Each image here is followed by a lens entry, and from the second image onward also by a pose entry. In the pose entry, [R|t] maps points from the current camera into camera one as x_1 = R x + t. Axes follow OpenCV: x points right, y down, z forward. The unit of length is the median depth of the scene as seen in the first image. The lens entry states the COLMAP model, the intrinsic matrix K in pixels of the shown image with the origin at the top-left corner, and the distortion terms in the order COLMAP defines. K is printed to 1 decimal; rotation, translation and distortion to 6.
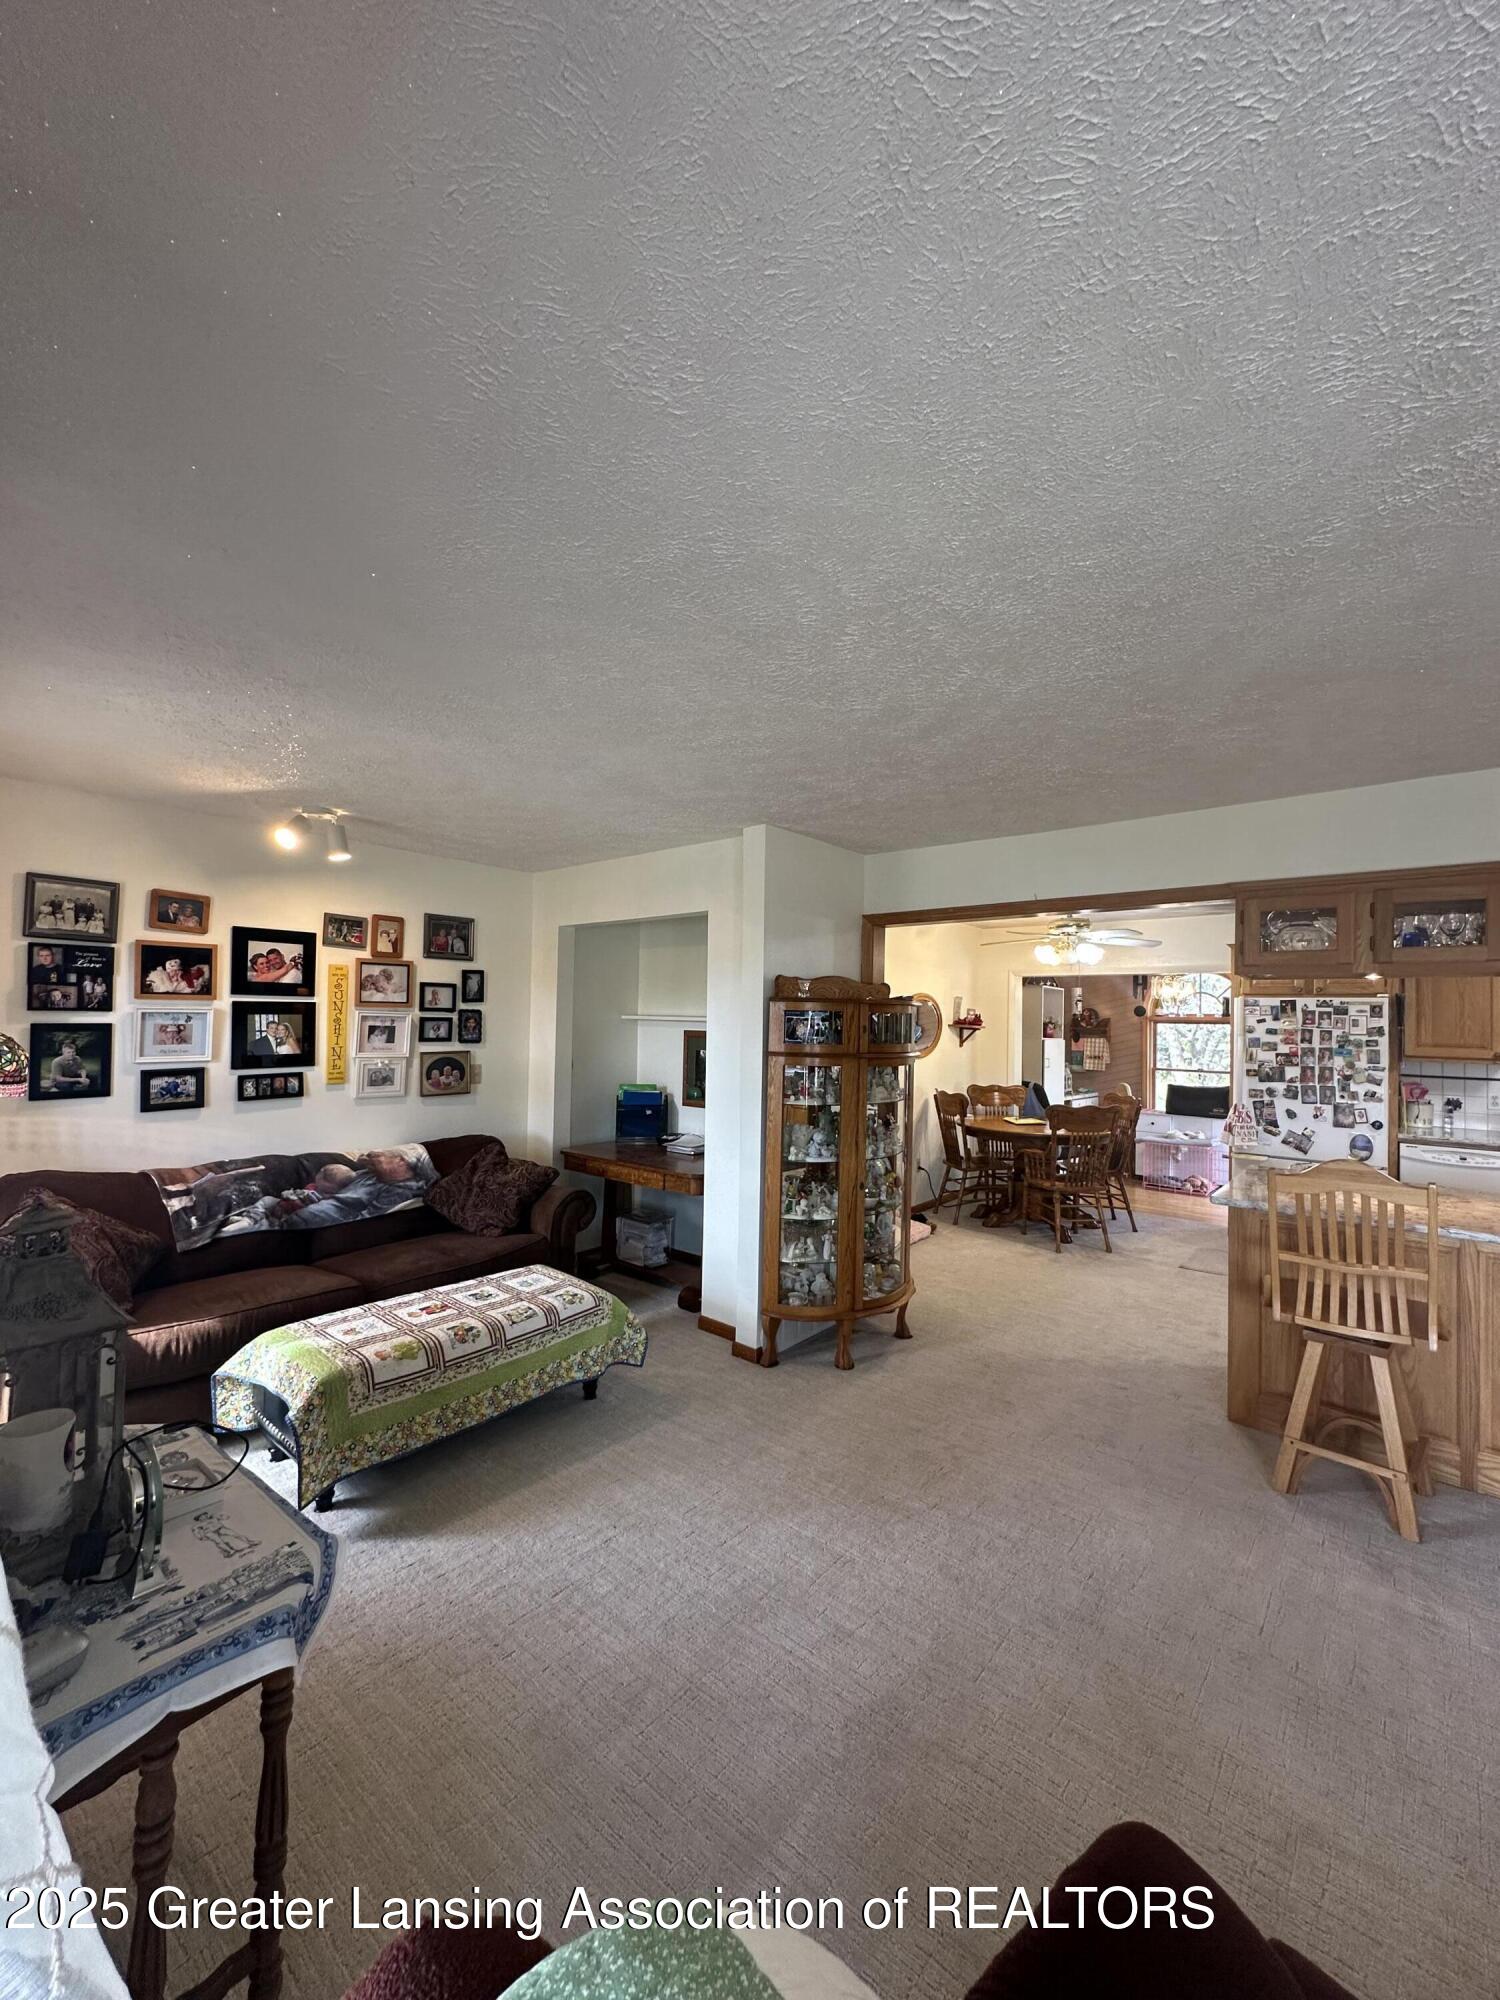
lens RADIAL K [[800.7, 0, 751.1], [0, 800.7, 1000.2], [0, 0, 1]] dist [-0.001586, 0.000376]
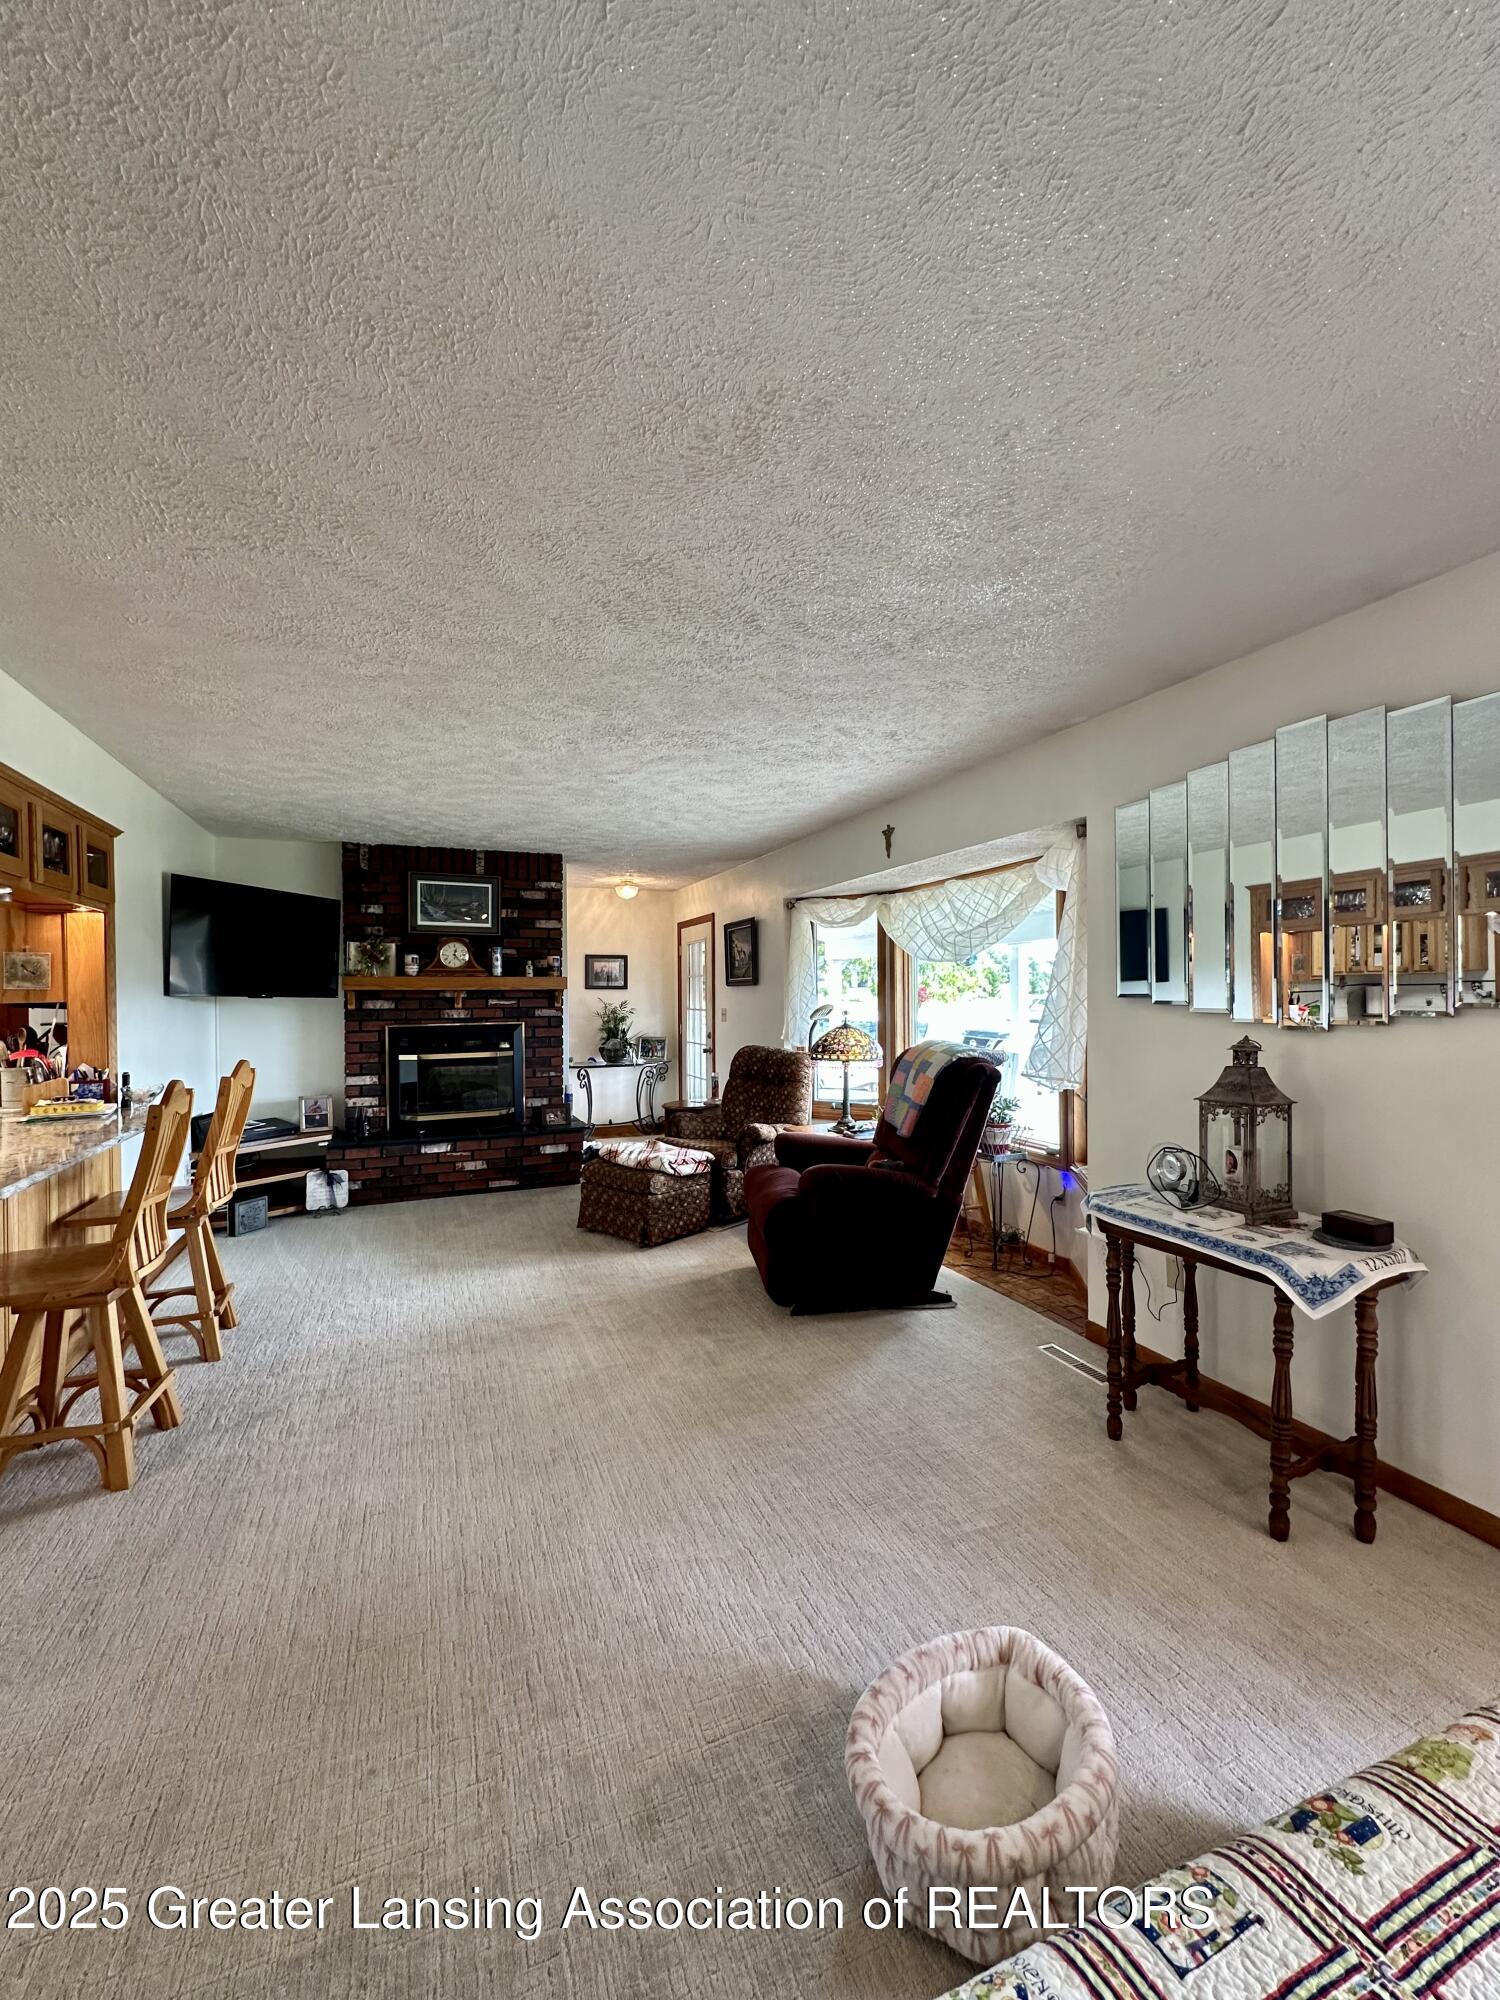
lens RADIAL K [[800.7, 0, 751.1], [0, 800.7, 1000.2], [0, 0, 1]] dist [-0.001586, 0.000376]
pose [[-0.887169, -0.011080, 0.461311, -0.177042], [-0.019344, 0.999726, -0.013189, 0.055672], [-0.461038, -0.020625, -0.887141, 0.826469]]
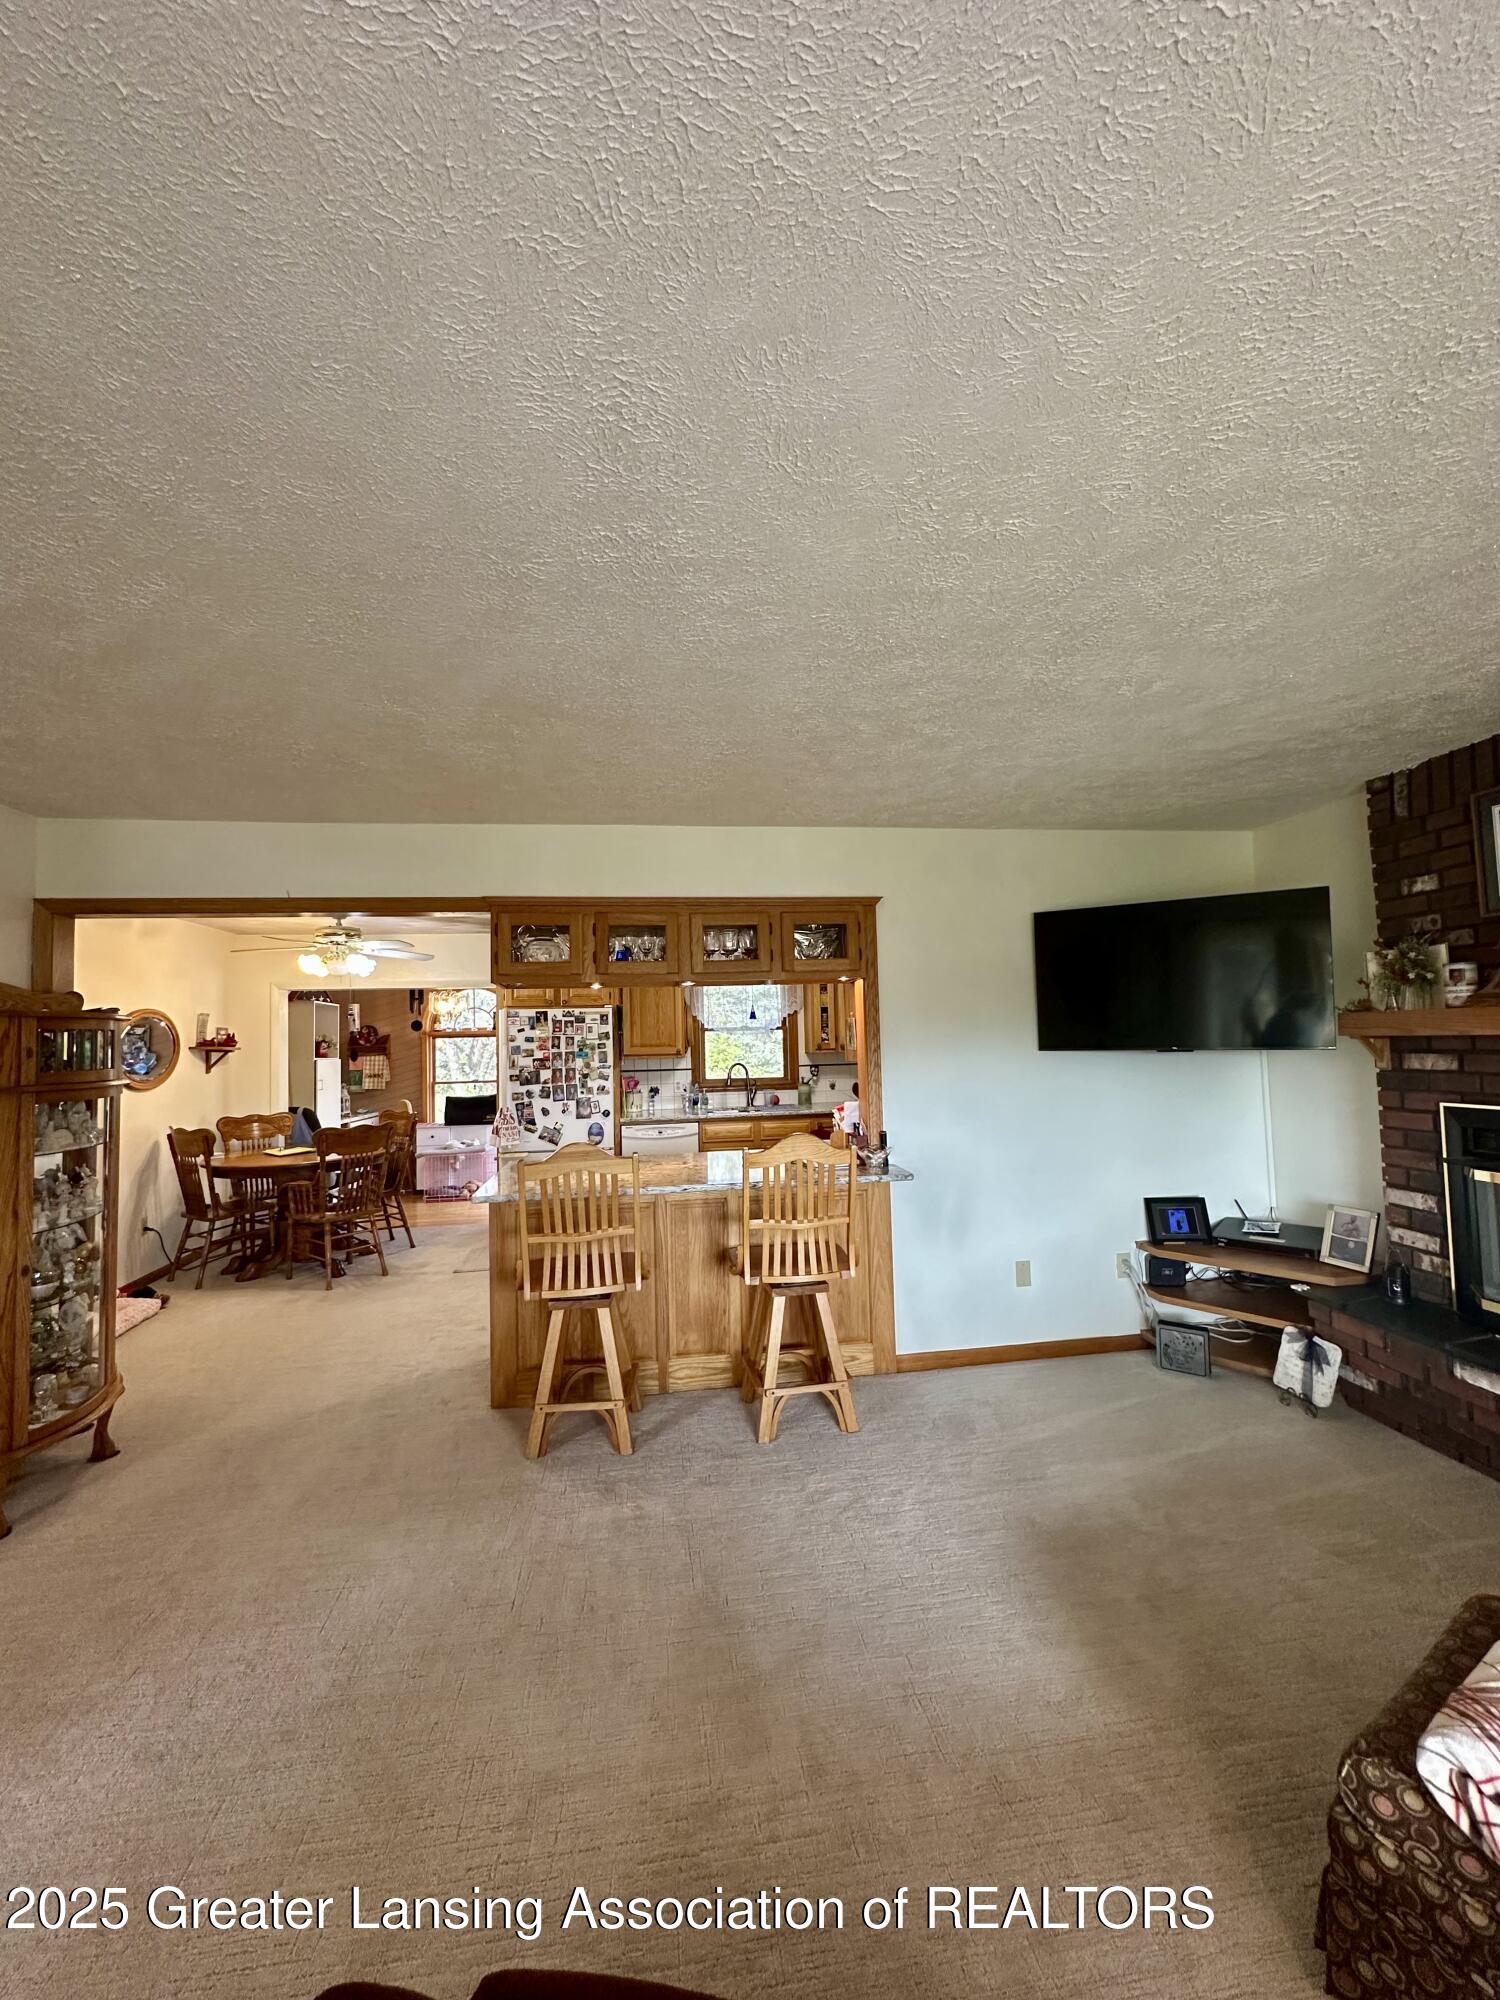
lens RADIAL K [[800.7, 0, 751.1], [0, 800.7, 1000.2], [0, 0, 1]] dist [-0.001586, 0.000376]
pose [[0.670280, -0.000326, 0.742108, 0.030719], [0.019451, 0.999664, -0.017129, 0.010069], [-0.741853, 0.025916, 0.670062, 0.021221]]
